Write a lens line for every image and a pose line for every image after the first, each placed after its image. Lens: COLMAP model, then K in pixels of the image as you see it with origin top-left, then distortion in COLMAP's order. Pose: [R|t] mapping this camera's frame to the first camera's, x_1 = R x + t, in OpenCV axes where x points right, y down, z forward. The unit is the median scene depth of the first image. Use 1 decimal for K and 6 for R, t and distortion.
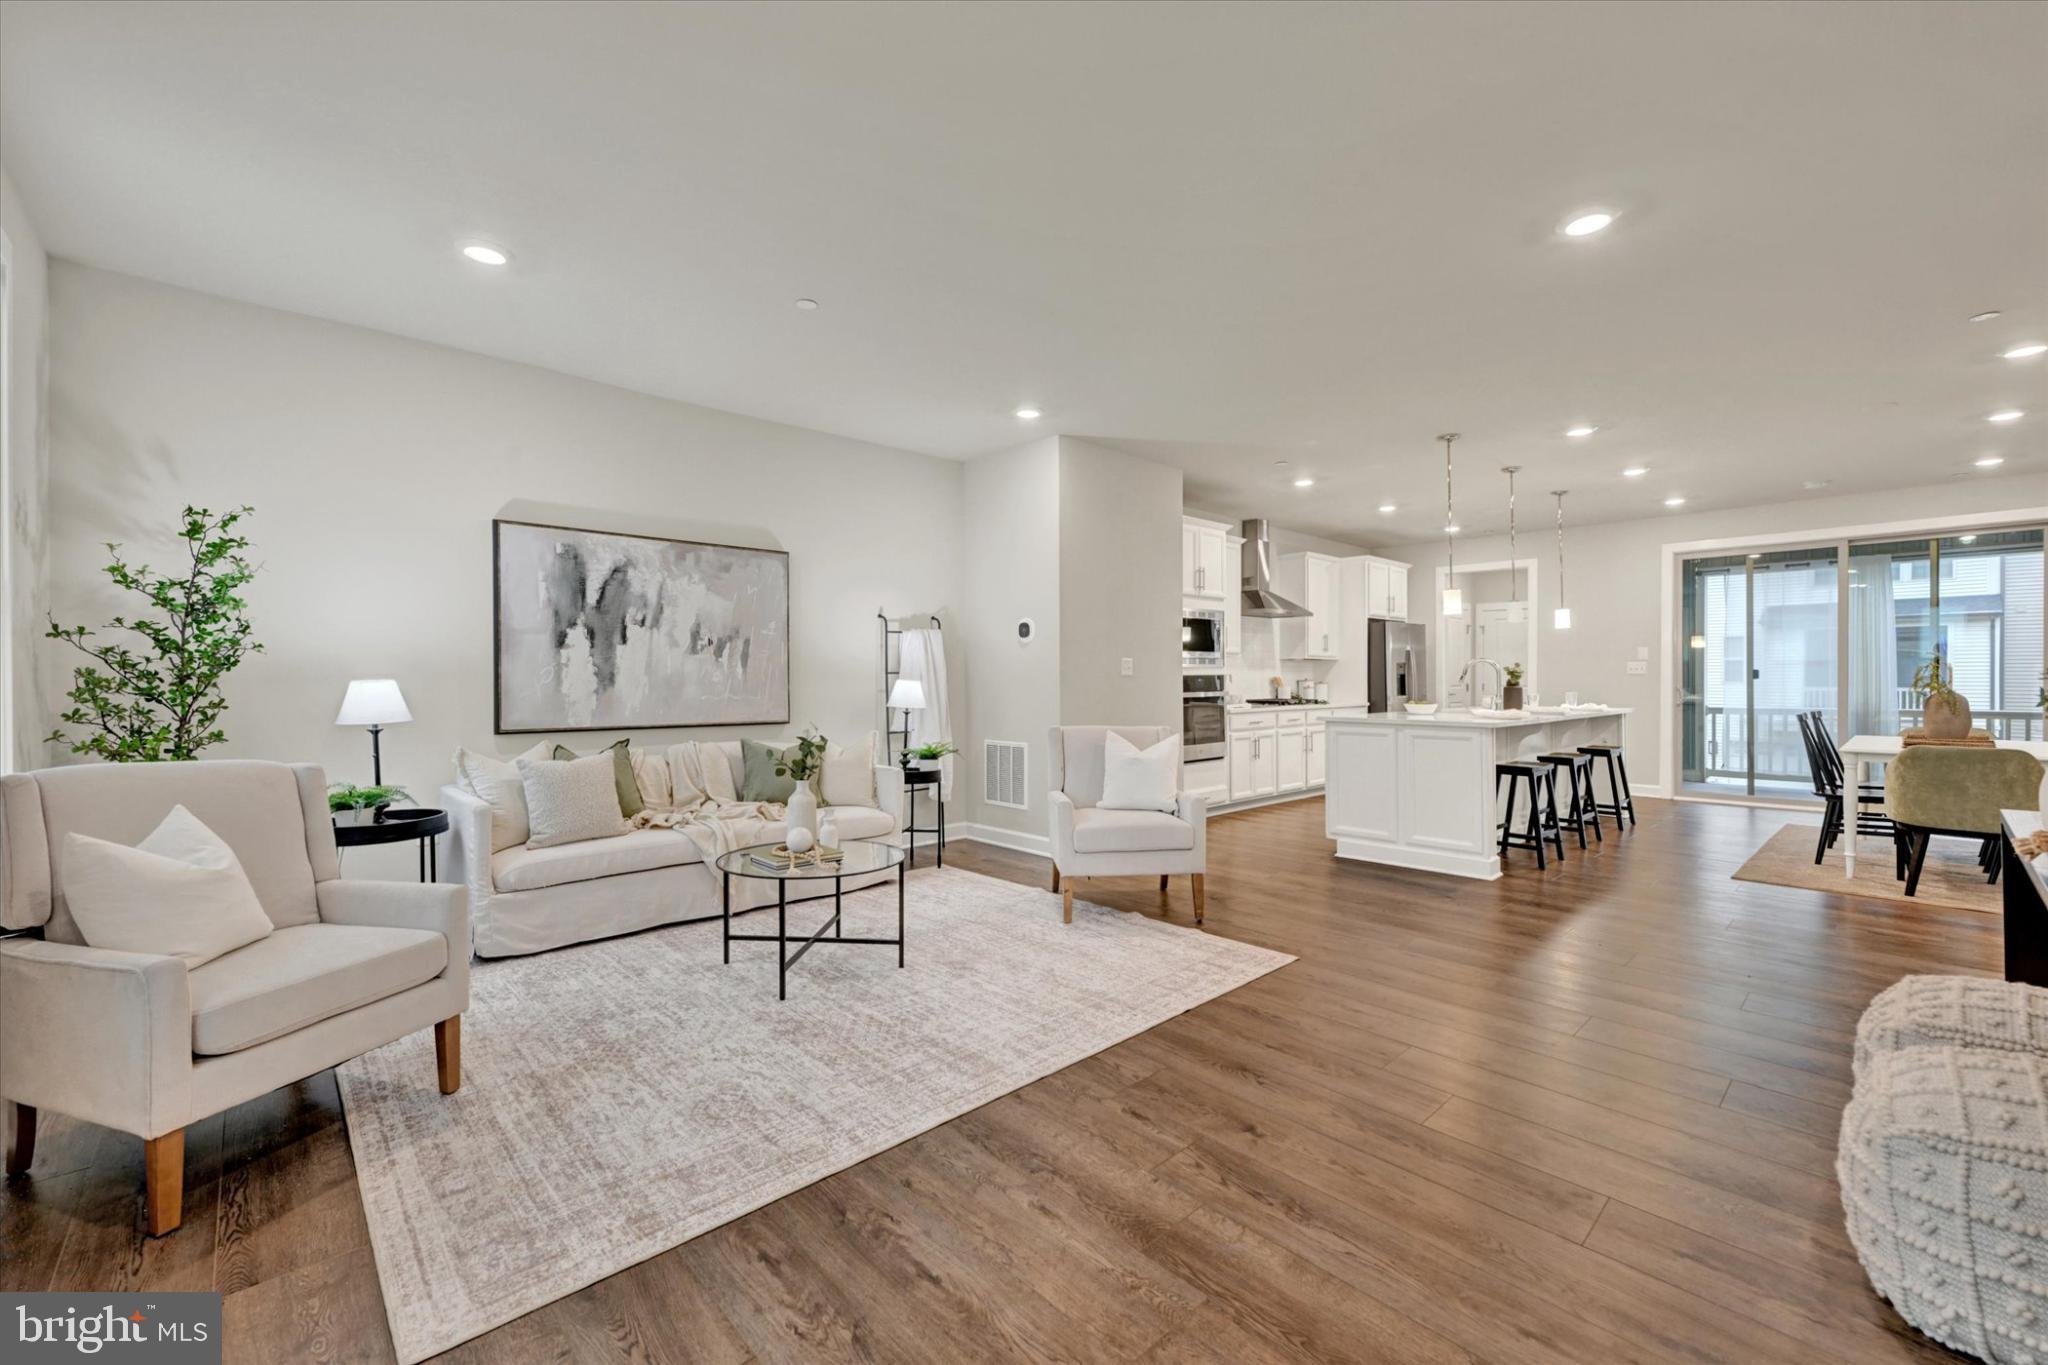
lens RADIAL K [[832.3, 0, 1027.1], [0, 832.3, 680.2], [0, 0, 1]] dist [0.005799, -0.001028]
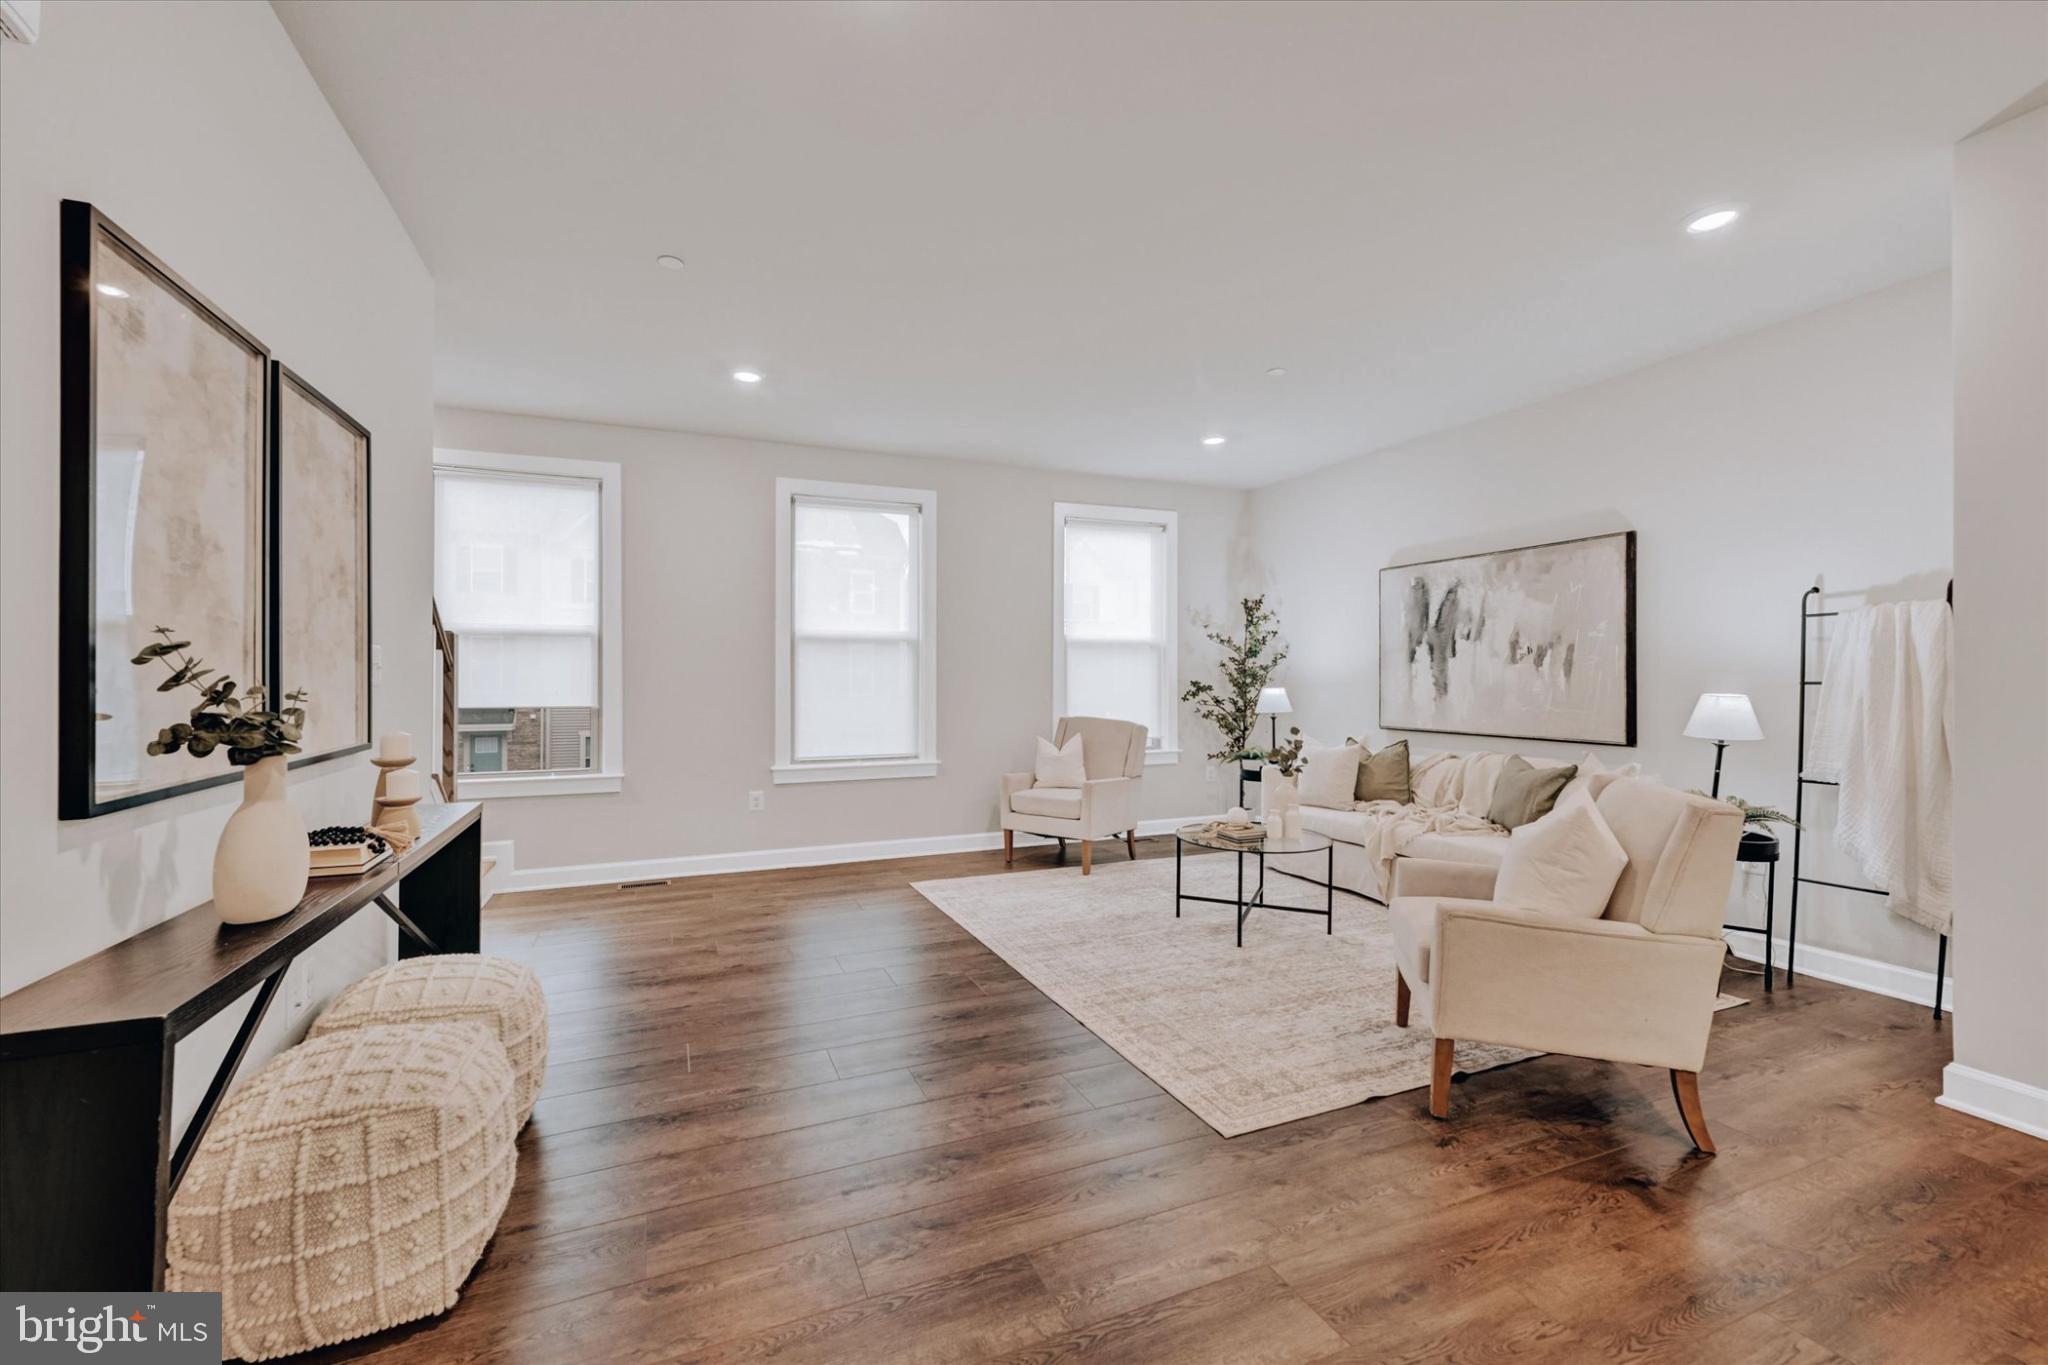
lens RADIAL K [[832.3, 0, 1007.4], [0, 832.3, 667.9], [0, 0, 1]] dist [0.005799, -0.001028]
pose [[-0.343861, -0.015692, -0.938890, 0.750434], [-0.008127, 0.999873, -0.013735, -0.008634], [0.938985, 0.002907, -0.343945, 0.809952]]
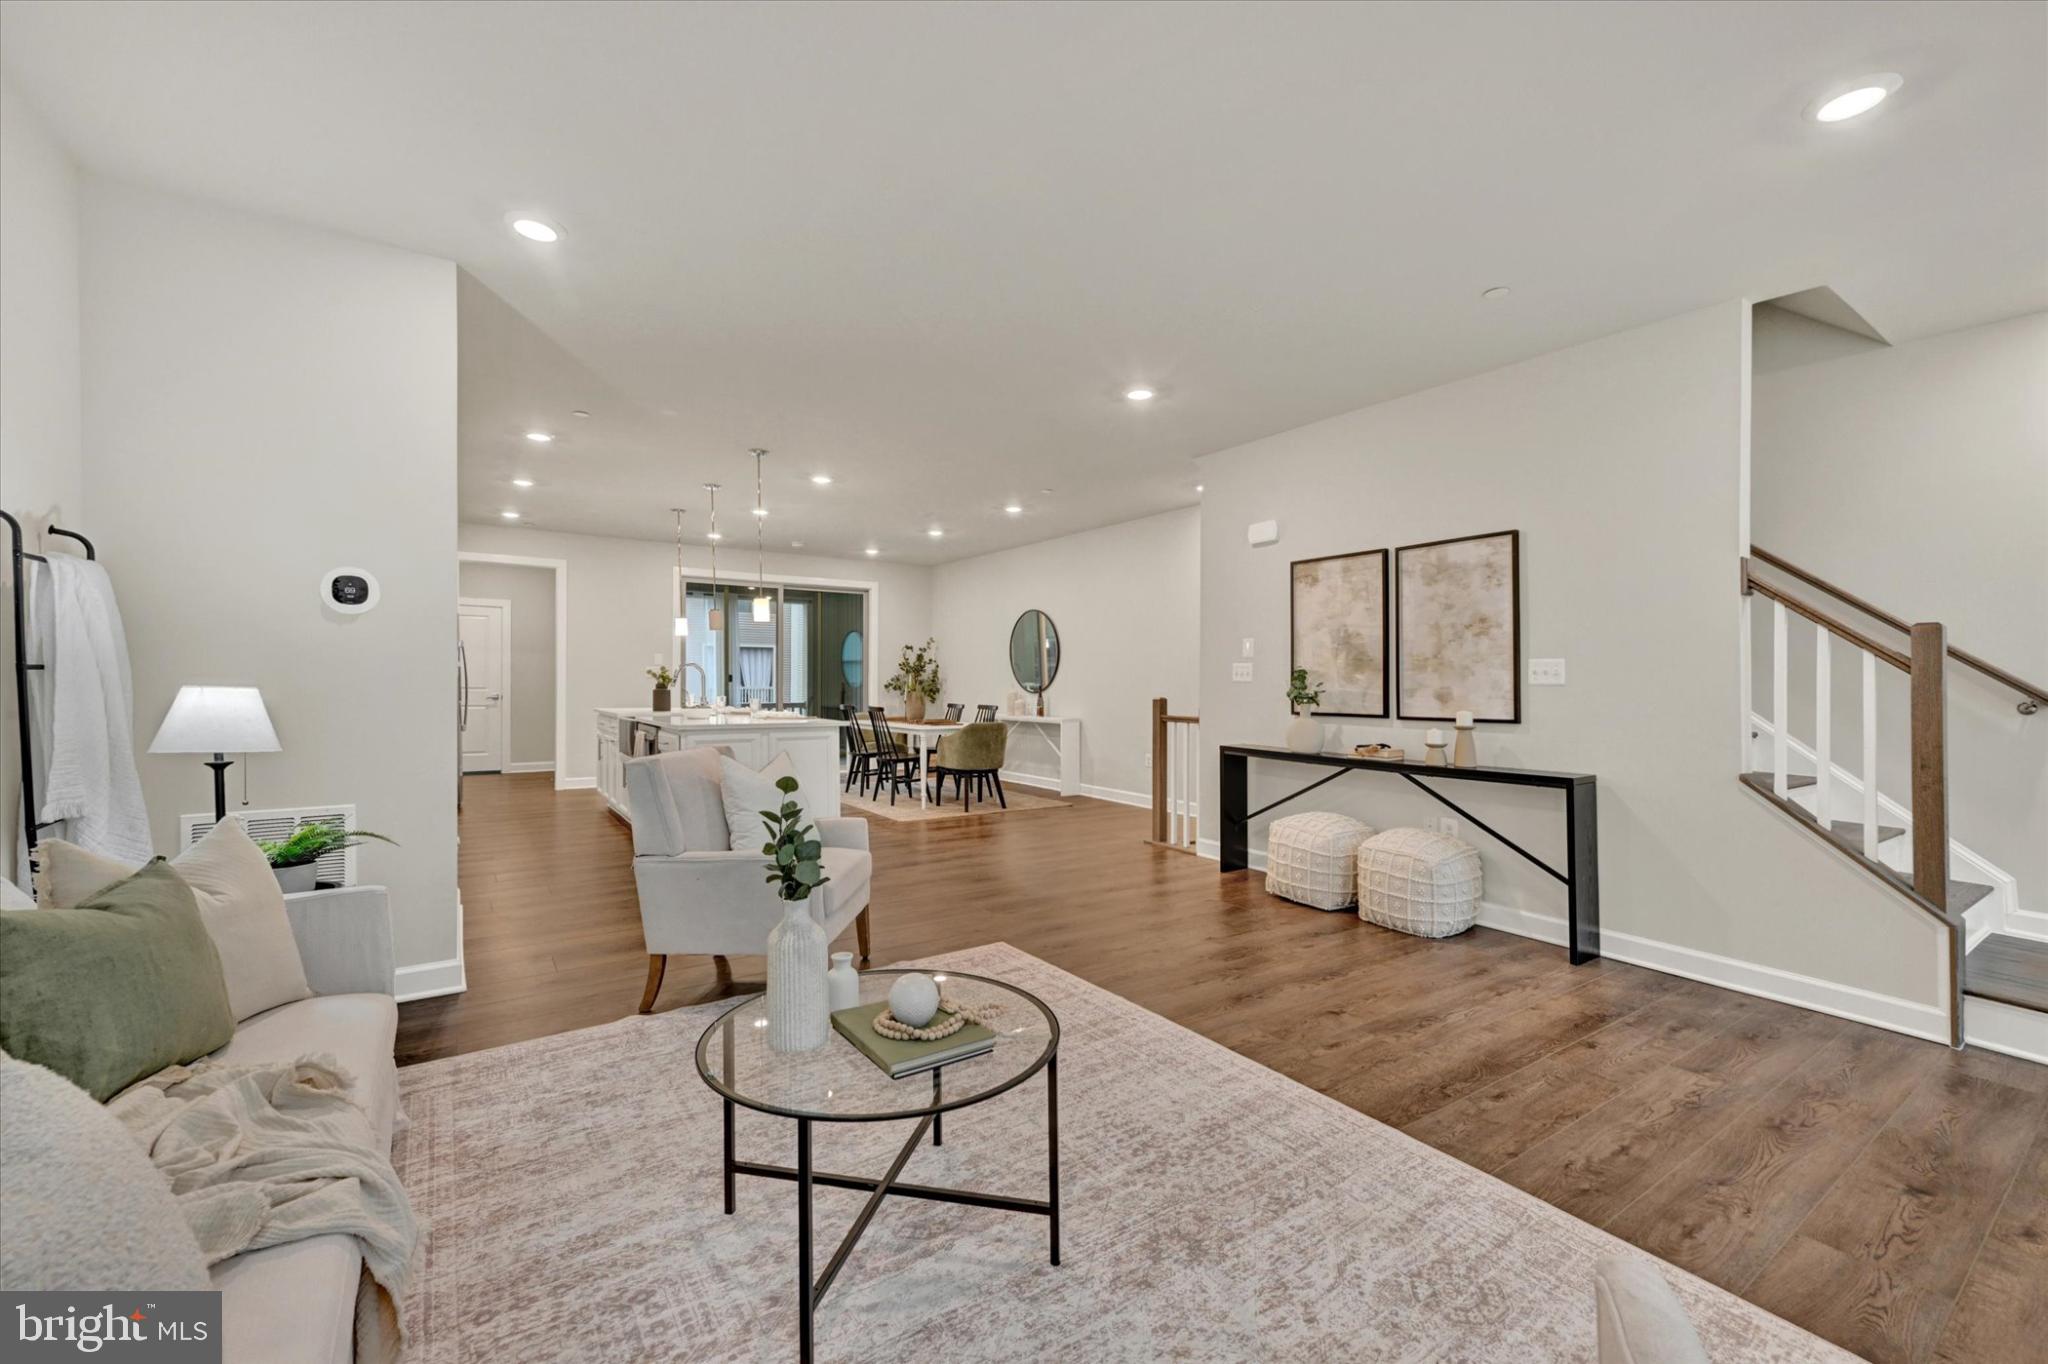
lens RADIAL K [[832.3, 0, 991.9], [0, 832.3, 682.7], [0, 0, 1]] dist [0.005799, -0.001028]
pose [[0.172960, 0.000178, 0.984929, -0.567060], [-0.002113, 0.999998, 0.000190, -0.002647], [-0.984927, -0.002114, 0.172960, 0.632390]]
